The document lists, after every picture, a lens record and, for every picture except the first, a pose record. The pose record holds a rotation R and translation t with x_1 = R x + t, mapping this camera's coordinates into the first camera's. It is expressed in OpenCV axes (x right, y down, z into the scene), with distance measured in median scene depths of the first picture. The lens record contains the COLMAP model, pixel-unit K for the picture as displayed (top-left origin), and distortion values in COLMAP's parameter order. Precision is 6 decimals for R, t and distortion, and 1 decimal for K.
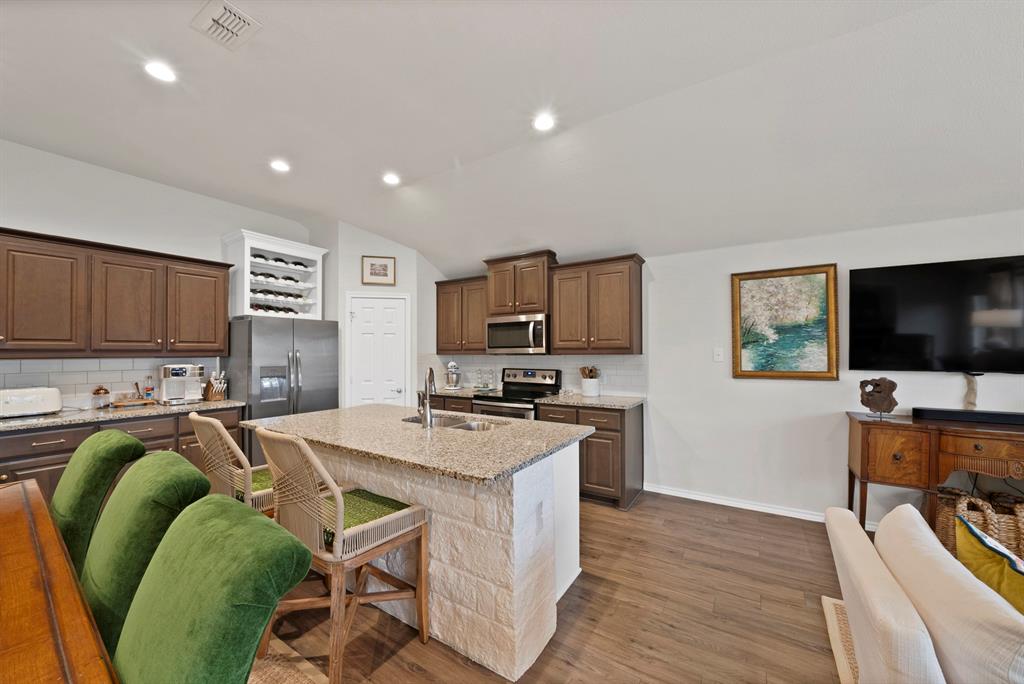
lens RADIAL K [[369.9, 0, 505.3], [0, 369.9, 354.4], [0, 0, 1]] dist [-0.026039, 0.002426]
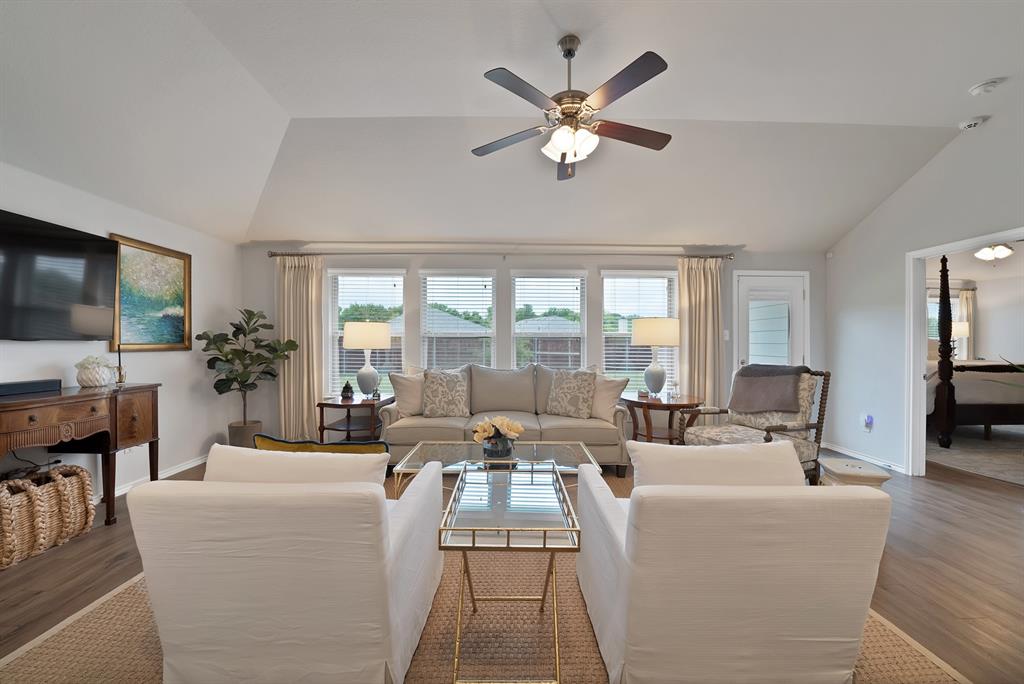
lens RADIAL K [[369.9, 0, 513.2], [0, 369.9, 344.2], [0, 0, 1]] dist [-0.026039, 0.002426]
pose [[-0.562766, 0.002250, 0.826613, -0.067636], [0.003252, 0.999995, -0.000509, 0.044202], [-0.826610, 0.002402, -0.562770, 0.287690]]
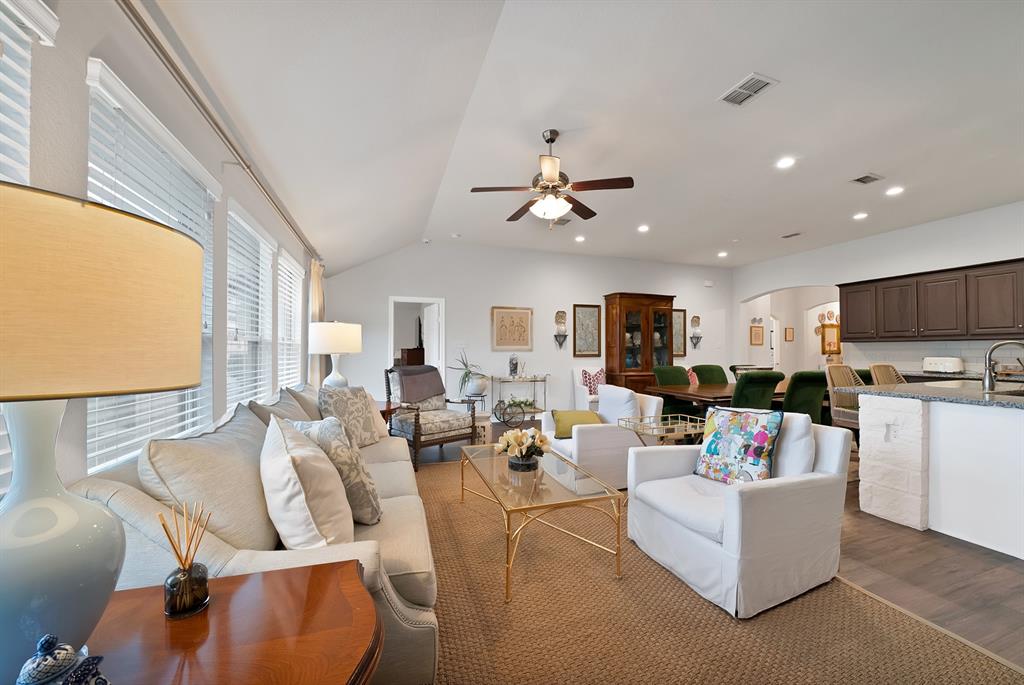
lens RADIAL K [[369.9, 0, 512.8], [0, 369.9, 346.0], [0, 0, 1]] dist [-0.026039, 0.002426]
pose [[-0.622500, -0.004964, -0.782604, 1.071319], [0.001181, 0.999973, -0.007282, 0.037021], [0.782619, -0.005458, -0.622477, 0.320848]]
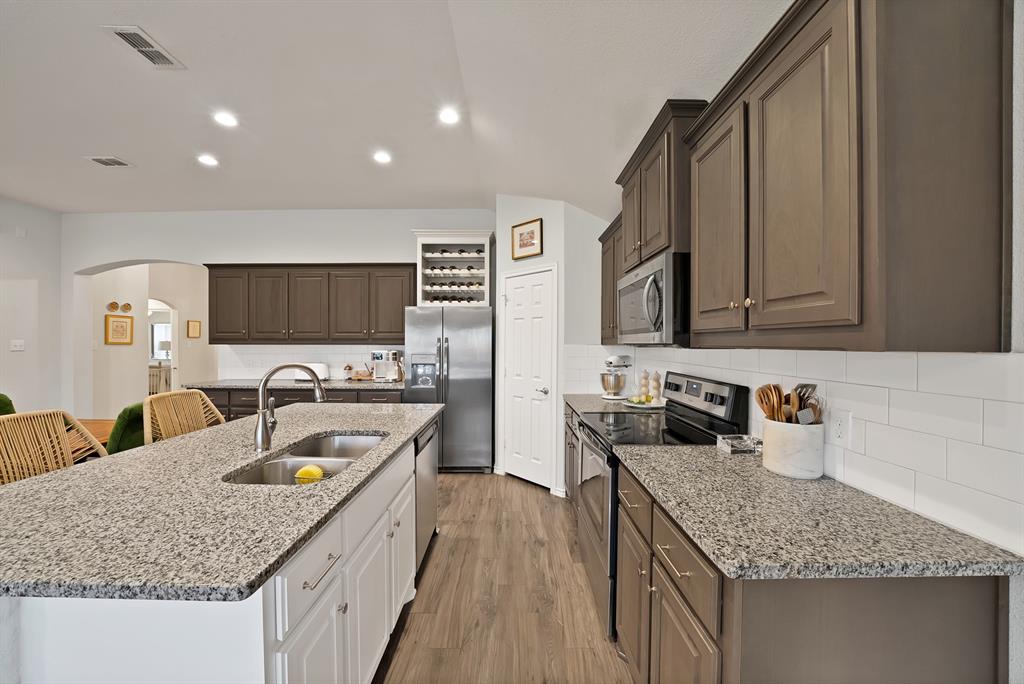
lens RADIAL K [[369.9, 0, 511.3], [0, 369.9, 346.5], [0, 0, 1]] dist [-0.026039, 0.002426]
pose [[0.535829, 0.014178, -0.844208, 0.396633], [-0.006569, 0.999899, 0.012624, -0.004919], [0.844301, -0.001219, 0.535868, 0.656523]]
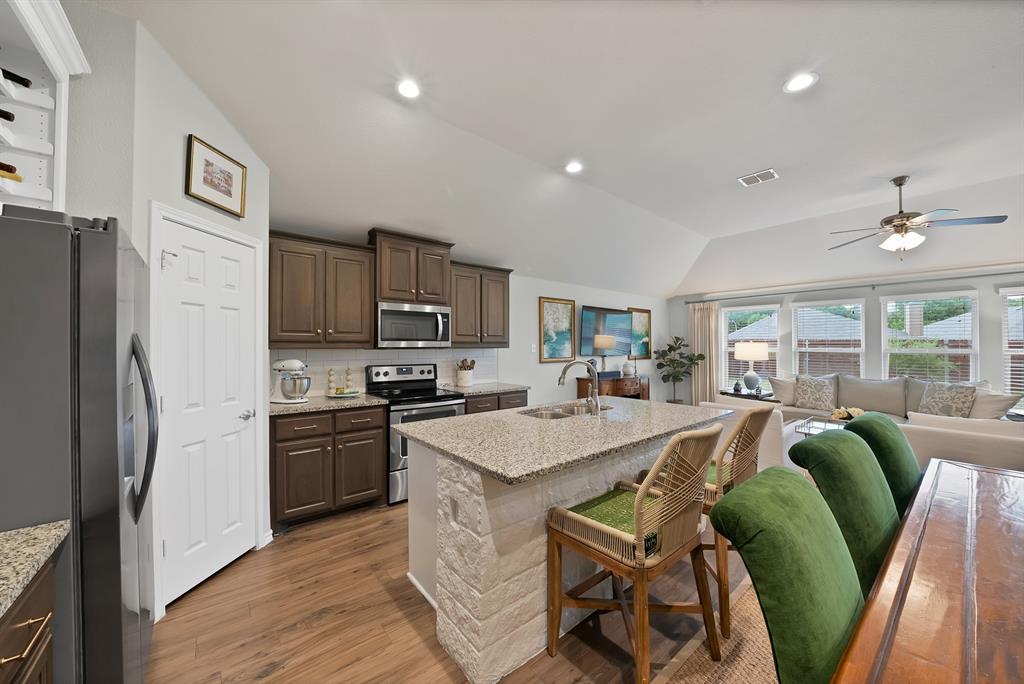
lens RADIAL K [[369.9, 0, 508.9], [0, 369.9, 344.0], [0, 0, 1]] dist [-0.026039, 0.002426]
pose [[0.297607, 0.010889, 0.954626, -0.843258], [0.001960, 0.999926, -0.012016, 0.000907], [-0.954686, 0.005448, 0.297564, 0.588127]]
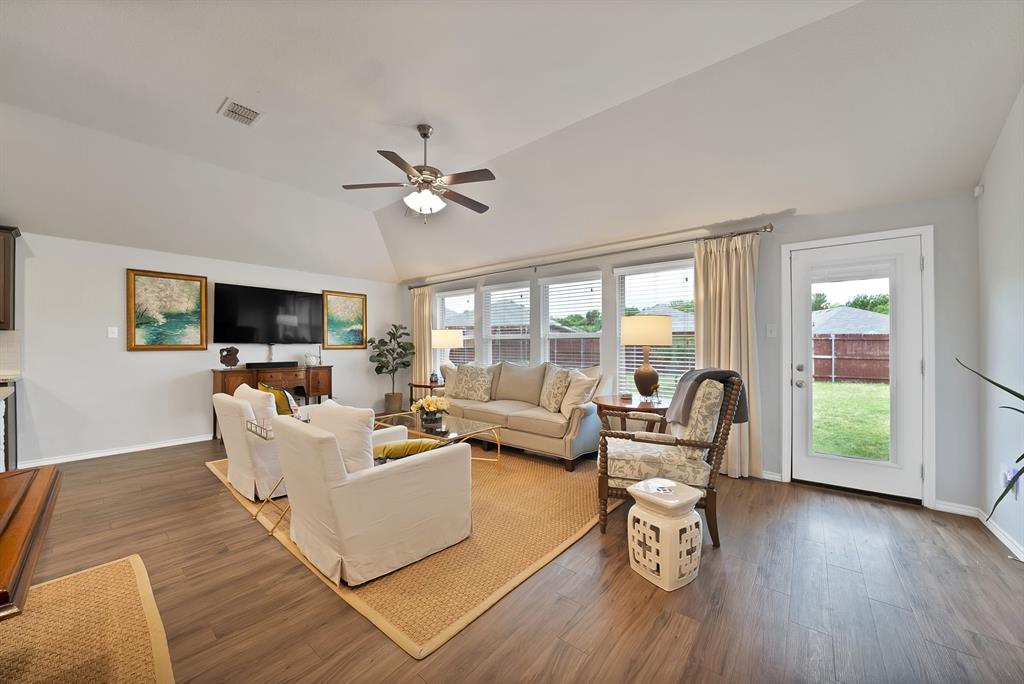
lens RADIAL K [[369.9, 0, 515.9], [0, 369.9, 342.1], [0, 0, 1]] dist [-0.026039, 0.002426]
pose [[0.097609, 0.011920, 0.995153, -0.435939], [0.005976, 0.999903, -0.012563, 0.051392], [-0.995207, 0.007173, 0.097529, -0.411848]]
